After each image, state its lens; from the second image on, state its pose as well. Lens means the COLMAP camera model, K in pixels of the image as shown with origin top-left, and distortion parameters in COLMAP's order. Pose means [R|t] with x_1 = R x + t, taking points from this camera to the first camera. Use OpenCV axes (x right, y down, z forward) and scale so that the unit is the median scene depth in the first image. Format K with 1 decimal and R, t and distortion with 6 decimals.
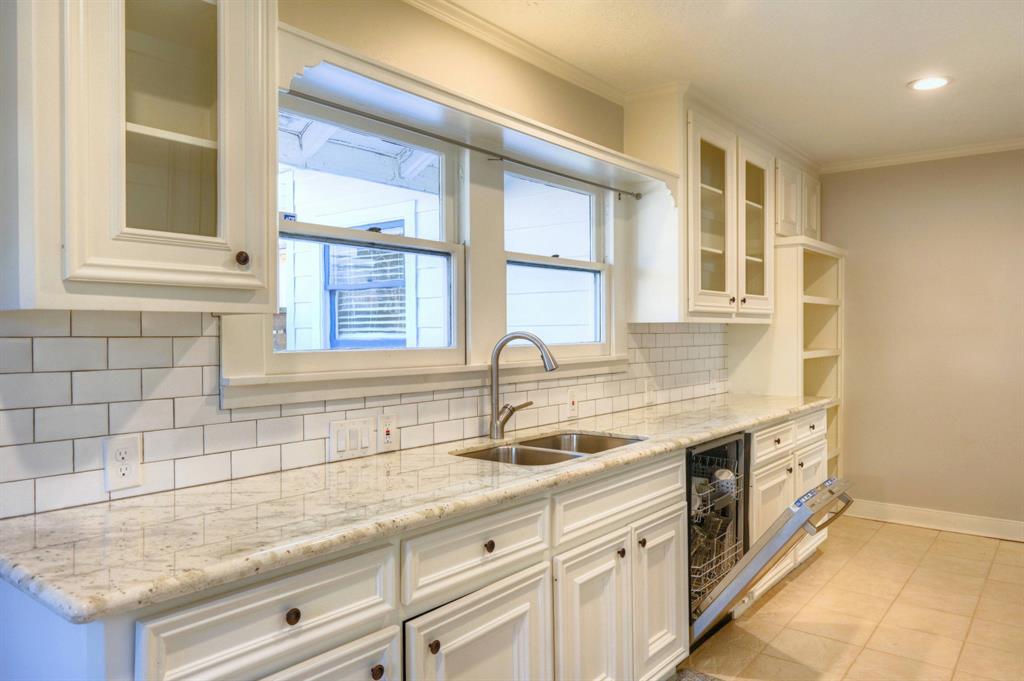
lens RADIAL K [[712.0, 0, 512.0], [0, 712.0, 340.5], [0, 0, 1]] dist [0.001815, 0.000598]
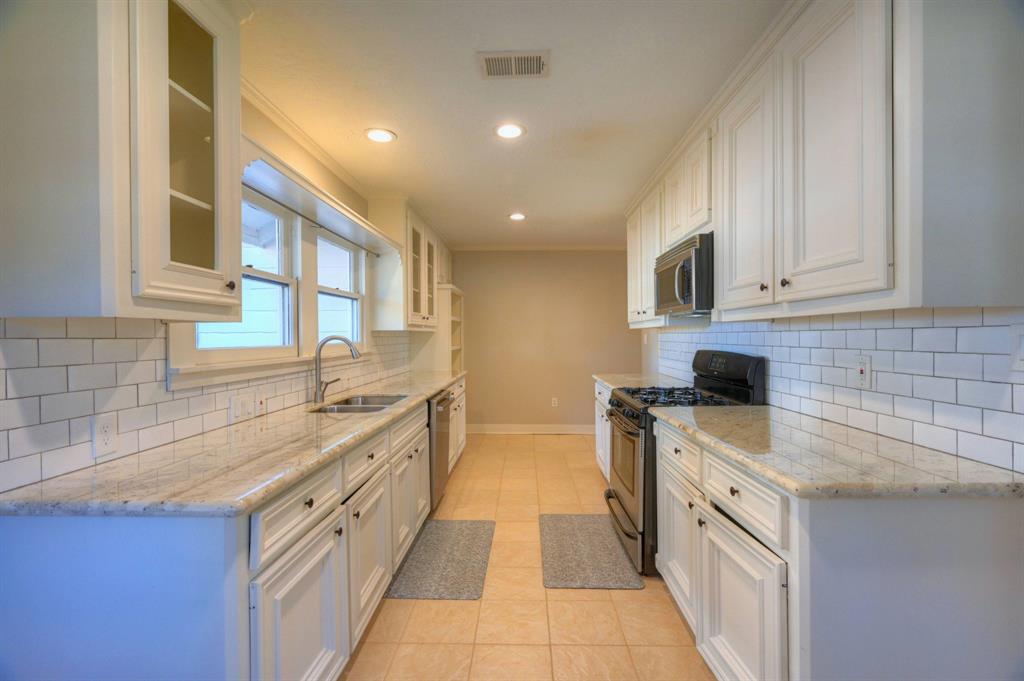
lens RADIAL K [[456.0, 0, 512.0], [0, 456.0, 340.5], [0, 0, 1]] dist [0.002289, 0.000026]
pose [[0.800631, -0.007958, 0.599105, -0.302185], [0.010740, 0.999942, -0.001072, 0.005147], [-0.599062, 0.007293, 0.800670, -0.079634]]
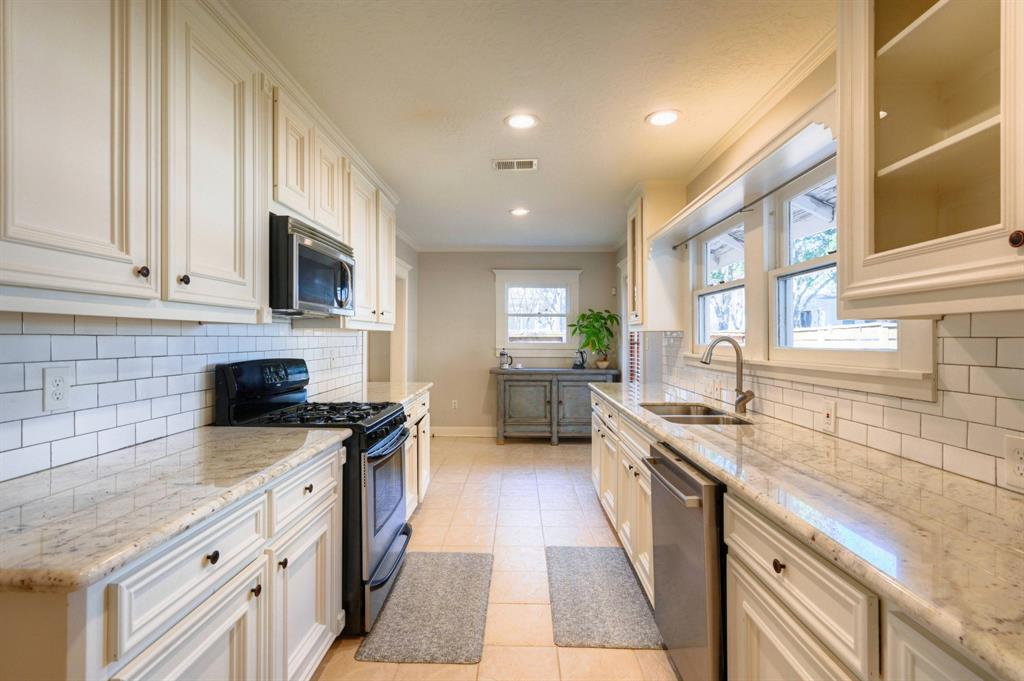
lens RADIAL K [[464.5, 0, 512.0], [0, 464.5, 340.5], [0, 0, 1]] dist [0.009239, -0.000056]
pose [[-0.800114, 0.009710, -0.599769, 0.905565], [0.000969, 0.999889, 0.014895, -0.016270], [0.599847, 0.011337, -0.800035, 1.507414]]
